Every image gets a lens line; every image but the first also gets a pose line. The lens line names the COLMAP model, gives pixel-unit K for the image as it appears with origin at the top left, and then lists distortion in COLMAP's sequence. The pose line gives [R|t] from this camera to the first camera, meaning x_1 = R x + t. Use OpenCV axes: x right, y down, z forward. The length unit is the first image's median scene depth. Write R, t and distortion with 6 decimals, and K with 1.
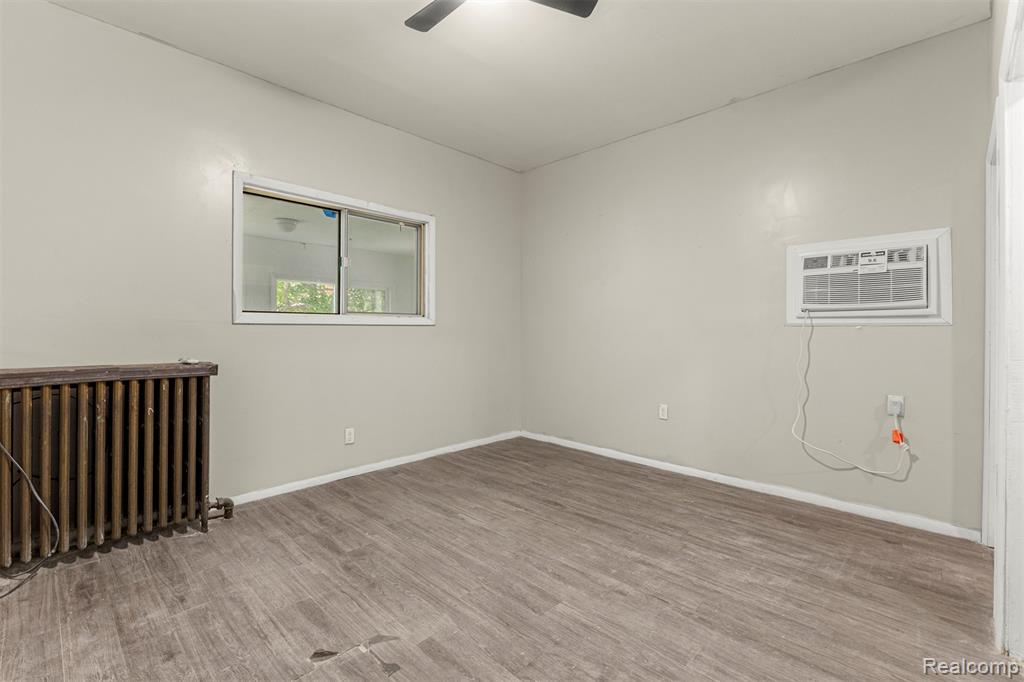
lens RADIAL K [[451.9, 0, 514.5], [0, 451.9, 330.9], [0, 0, 1]] dist [0.009703, 0.000291]
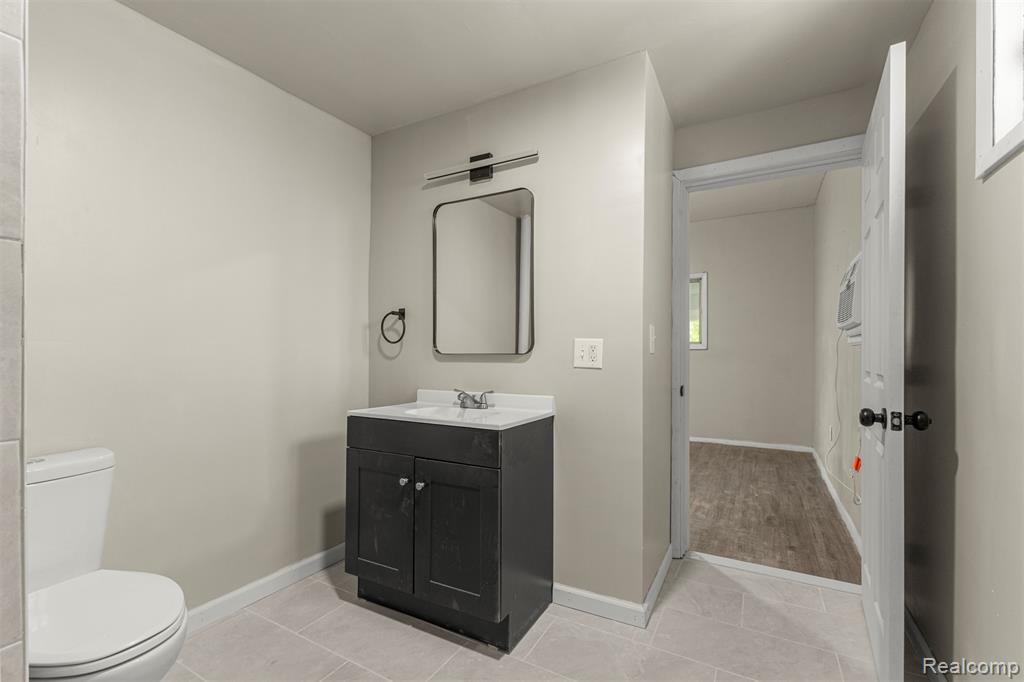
lens RADIAL K [[451.9, 0, 514.5], [0, 451.9, 330.9], [0, 0, 1]] dist [0.009703, 0.000291]
pose [[0.261756, -0.048766, -0.963901, 1.581233], [-0.000341, 0.998718, -0.050620, 0.003732], [0.965134, 0.013579, 0.261404, 0.070870]]
